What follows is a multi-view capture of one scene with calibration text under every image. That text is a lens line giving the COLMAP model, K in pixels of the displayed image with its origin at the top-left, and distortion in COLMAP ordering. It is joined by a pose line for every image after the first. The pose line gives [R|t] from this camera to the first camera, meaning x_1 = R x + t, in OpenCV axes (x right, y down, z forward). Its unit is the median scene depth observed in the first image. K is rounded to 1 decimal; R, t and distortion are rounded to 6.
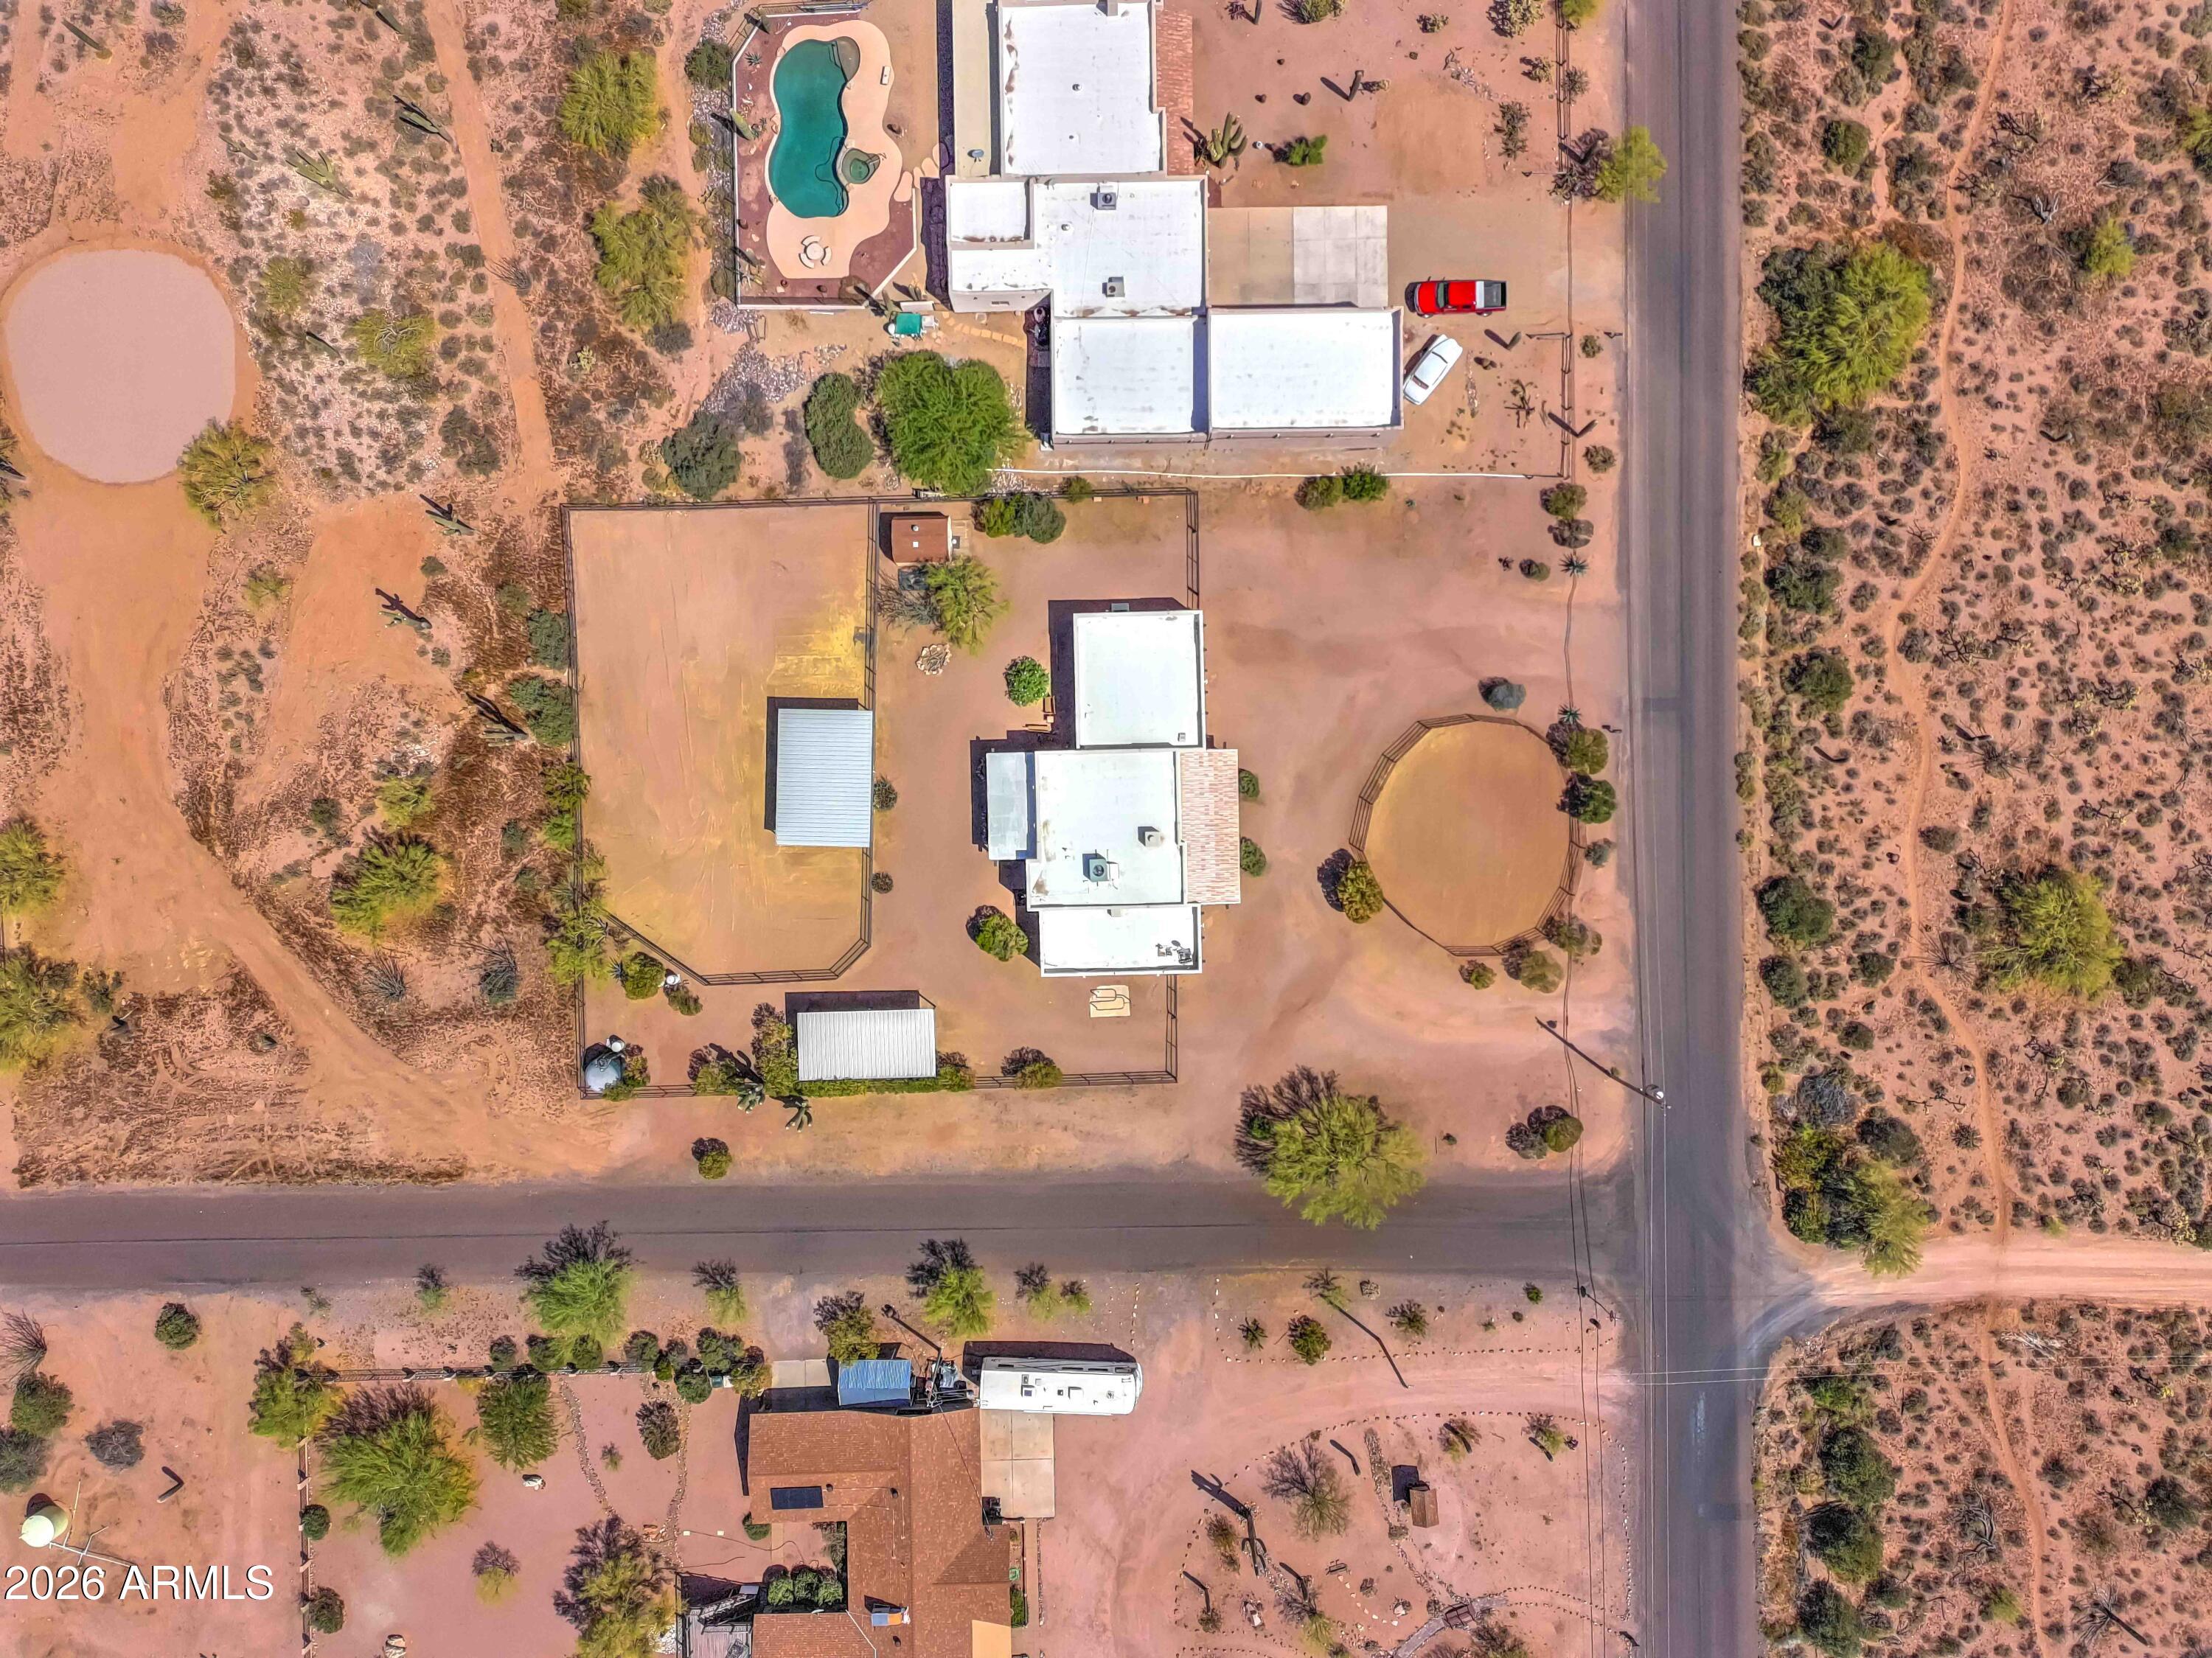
lens RADIAL K [[1640.1, 0, 1108.1], [0, 1640.1, 816.1], [0, 0, 1]] dist [0.056826, -0.054858]
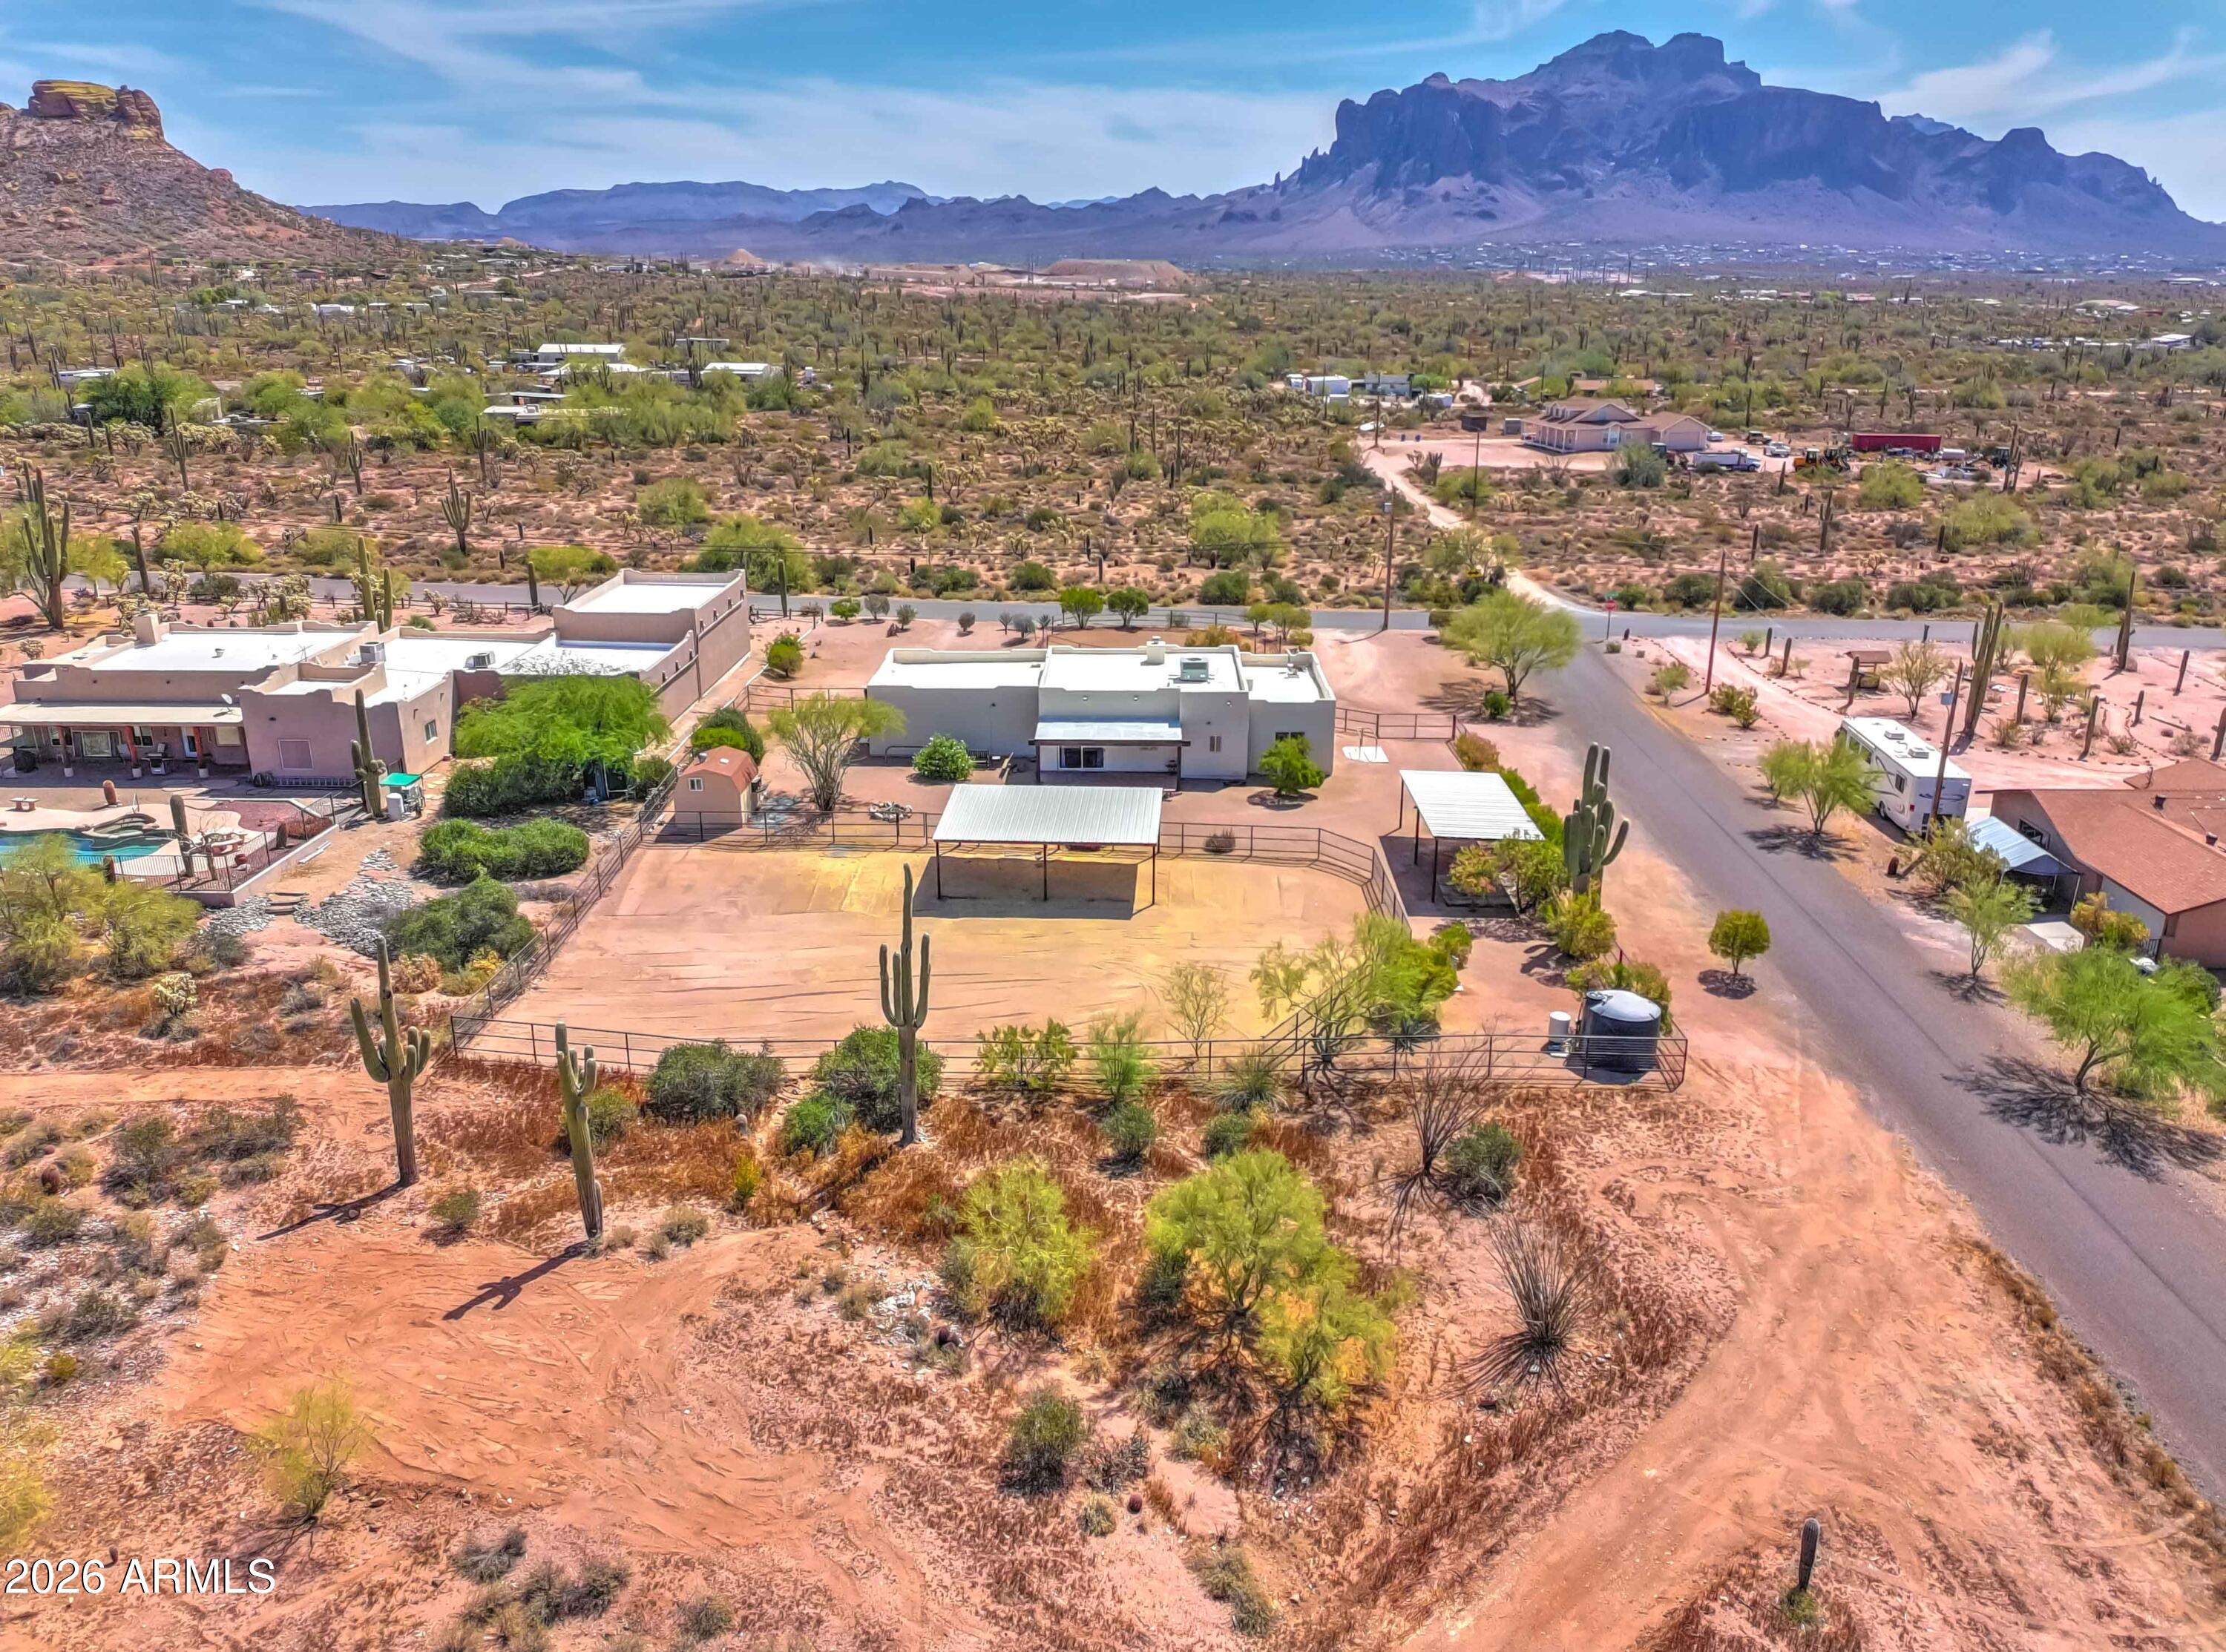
lens RADIAL K [[1650.4, 0, 1111.8], [0, 1650.4, 816.1], [0, 0, 1]] dist [0.056826, -0.054858]
pose [[0.040363, -0.313703, 0.948663, -0.752964], [0.999176, 0.008629, -0.039659, 0.023779], [0.004255, 0.949482, 0.313793, 0.780237]]
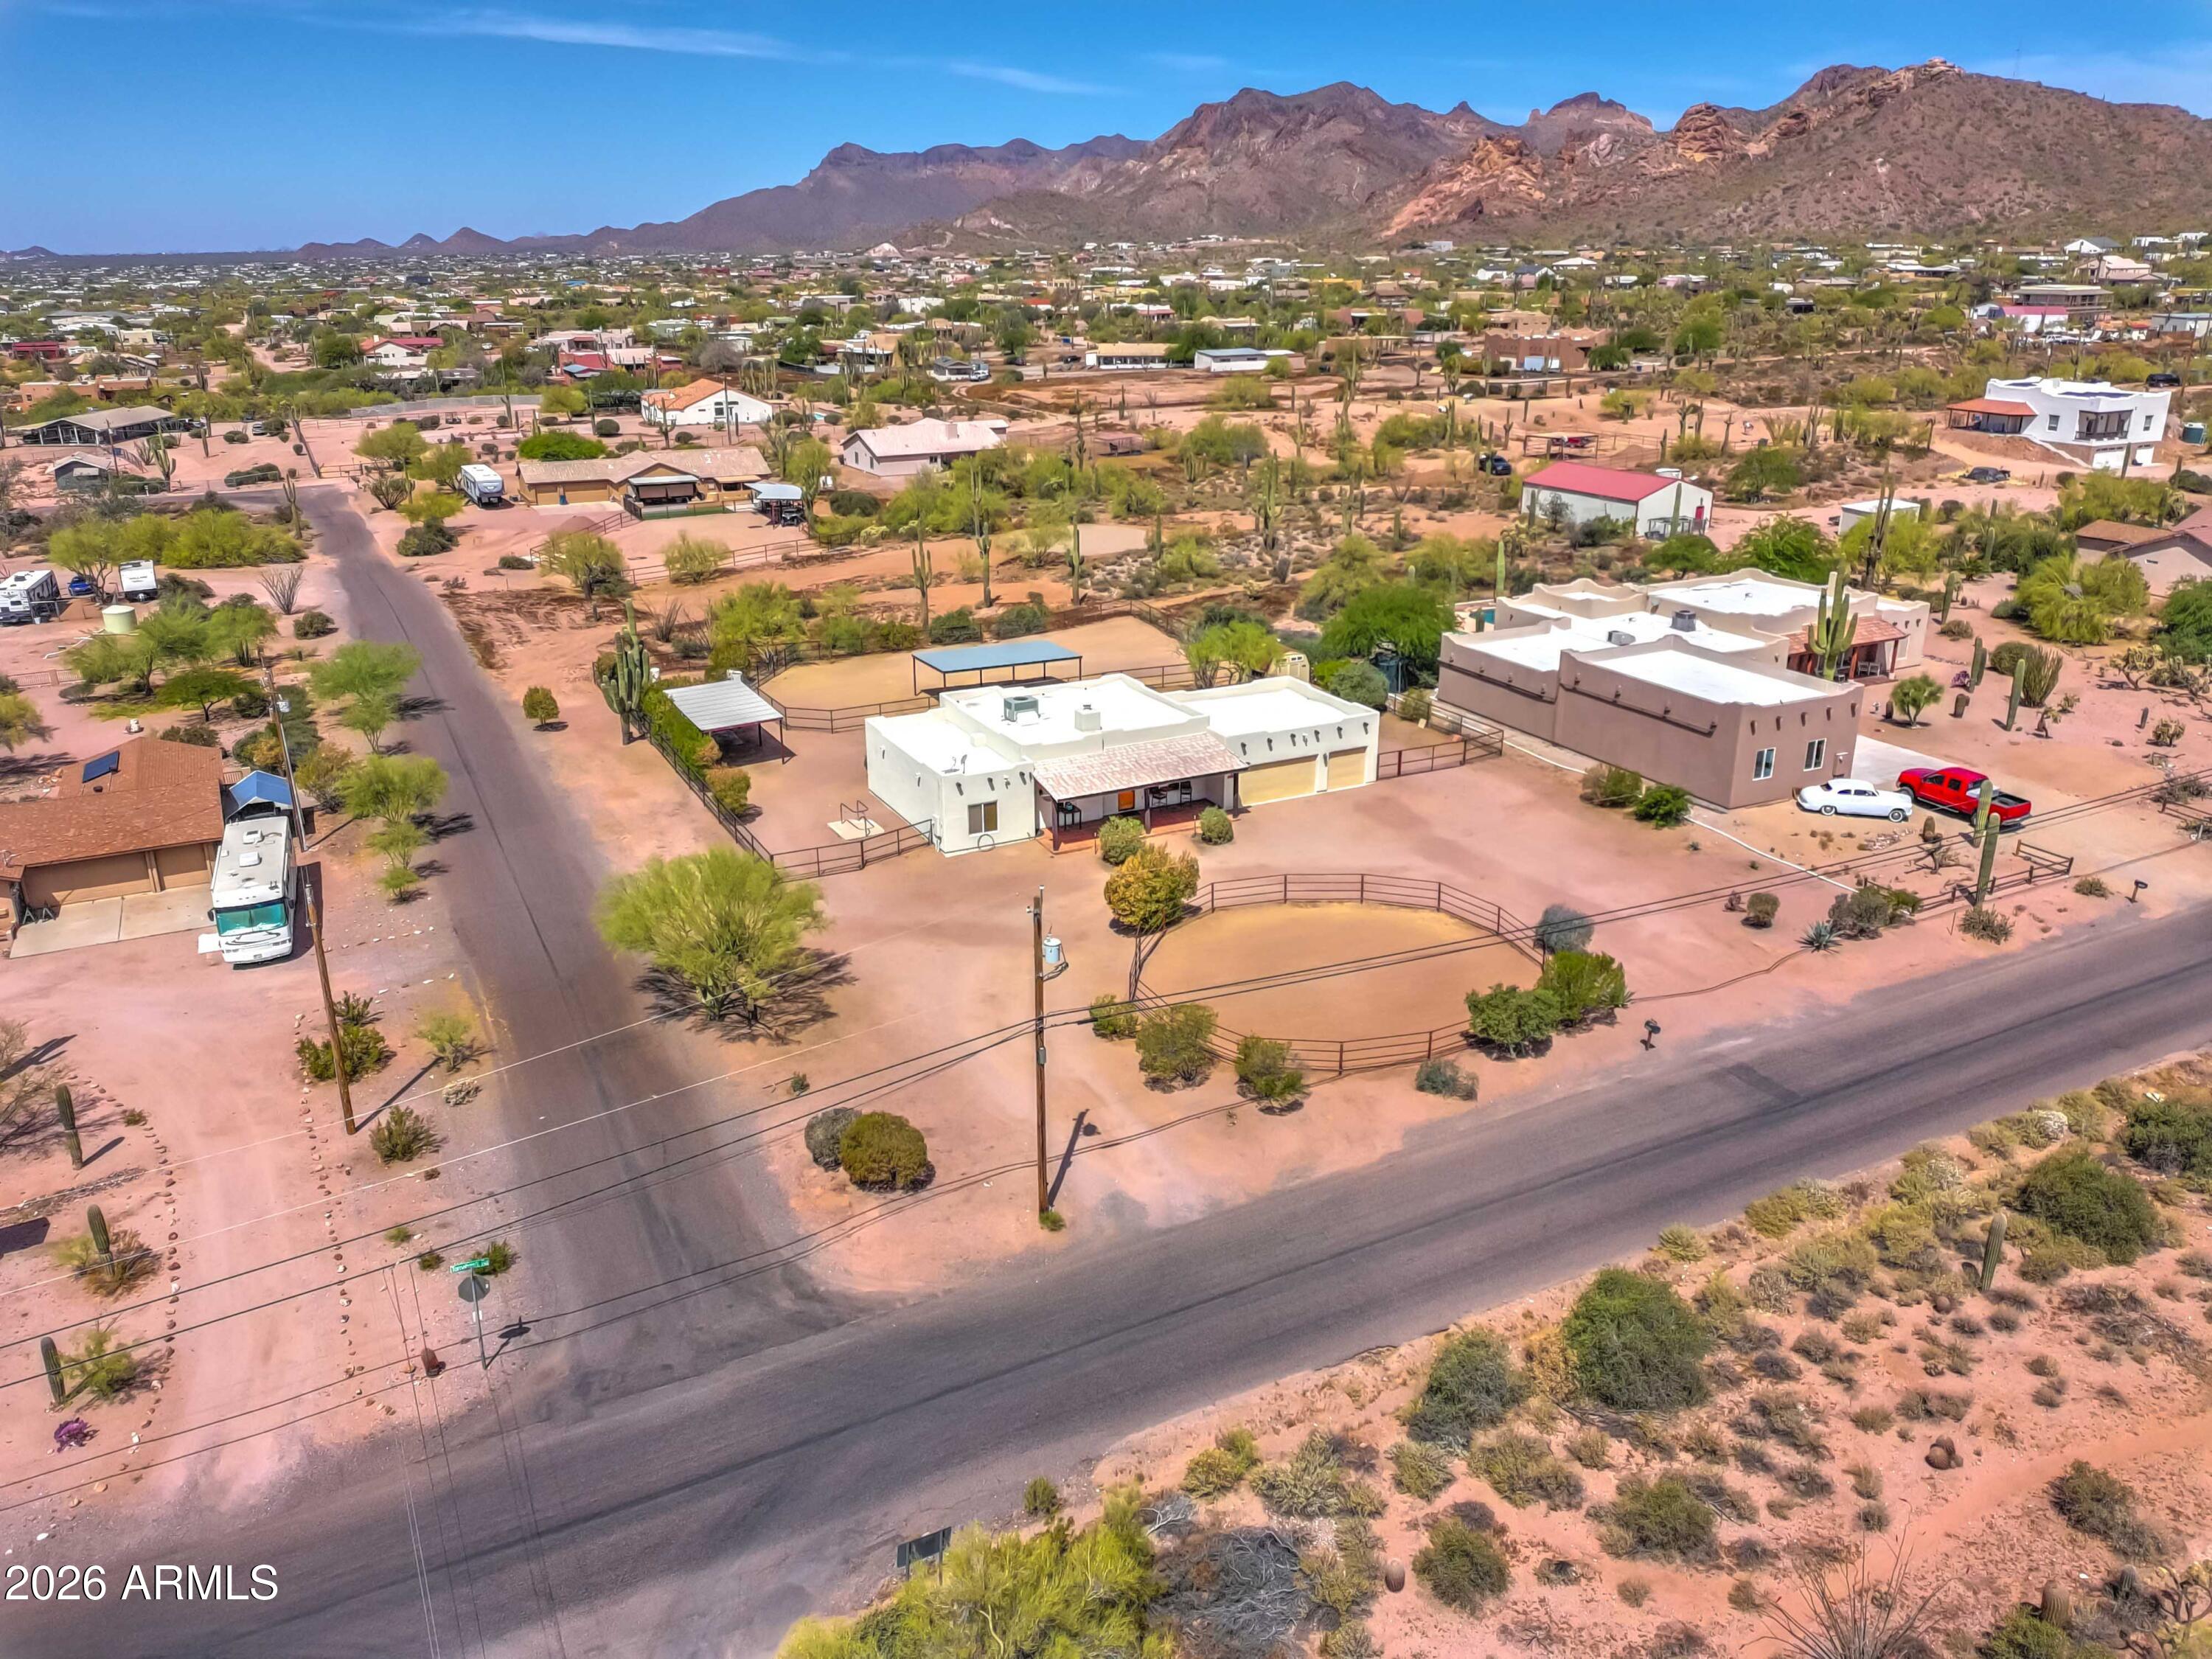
lens RADIAL K [[1640.3, 0, 1108.6], [0, 1640.3, 827.2], [0, 0, 1]] dist [0.056826, -0.054858]
pose [[0.435752, 0.303295, -0.847427, 0.652877], [-0.900066, 0.147669, -0.409969, 0.306285], [0.000798, 0.941385, 0.337332, 0.757654]]
